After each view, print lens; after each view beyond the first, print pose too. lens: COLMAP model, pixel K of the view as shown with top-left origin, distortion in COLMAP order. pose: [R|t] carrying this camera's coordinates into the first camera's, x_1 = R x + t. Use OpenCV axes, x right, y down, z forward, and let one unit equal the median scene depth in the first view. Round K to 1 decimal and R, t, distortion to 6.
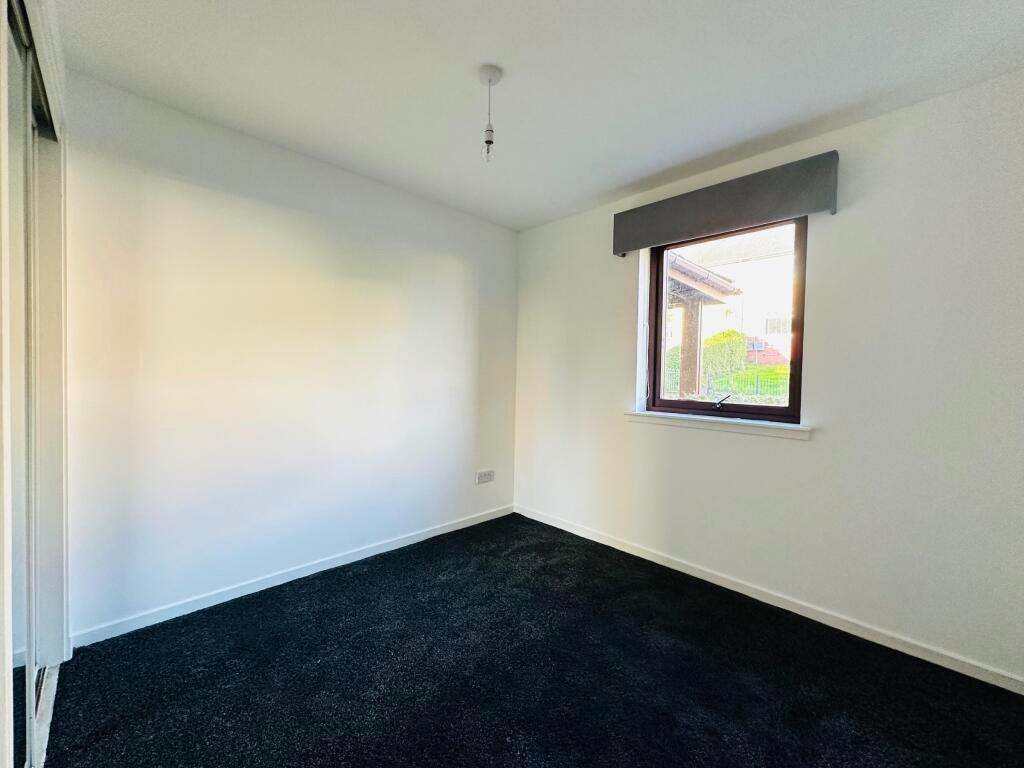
lens RADIAL K [[406.6, 0, 518.6], [0, 406.6, 378.2], [0, 0, 1]] dist [0.000516, -0.000179]
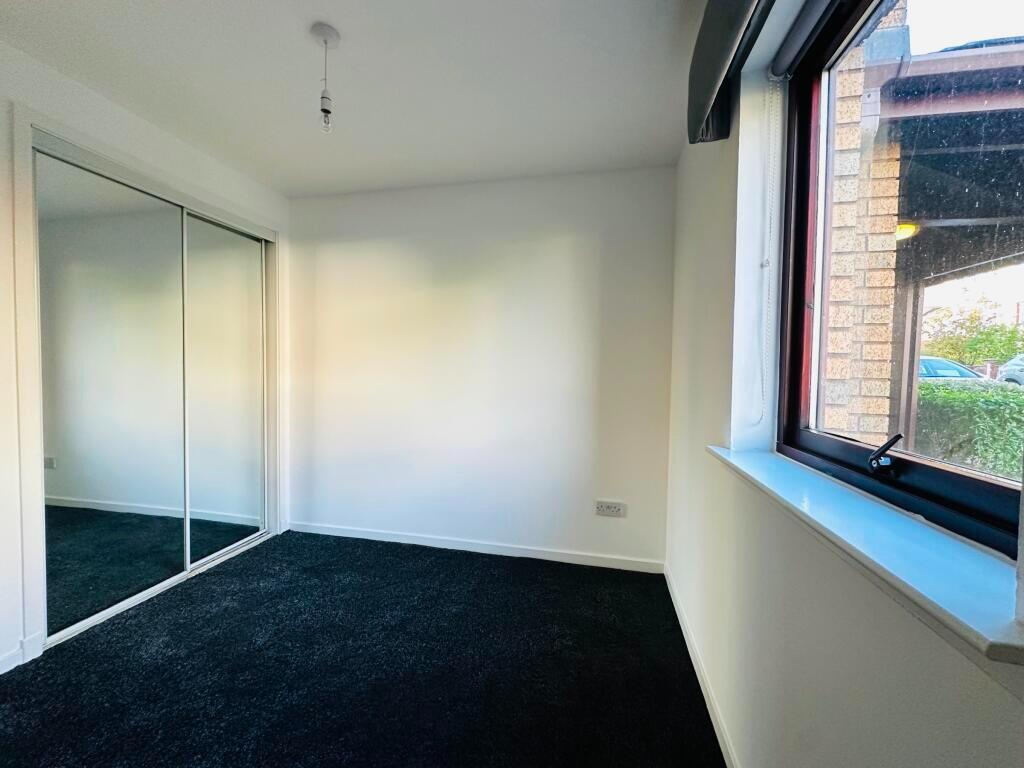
lens RADIAL K [[406.6, 0, 516.0], [0, 406.6, 377.5], [0, 0, 1]] dist [0.000516, -0.000179]
pose [[0.554054, 0.005700, -0.832461, 0.599190], [-0.018484, 0.999814, -0.005457, 0.005722], [0.832275, 0.018410, 0.554057, 0.571385]]
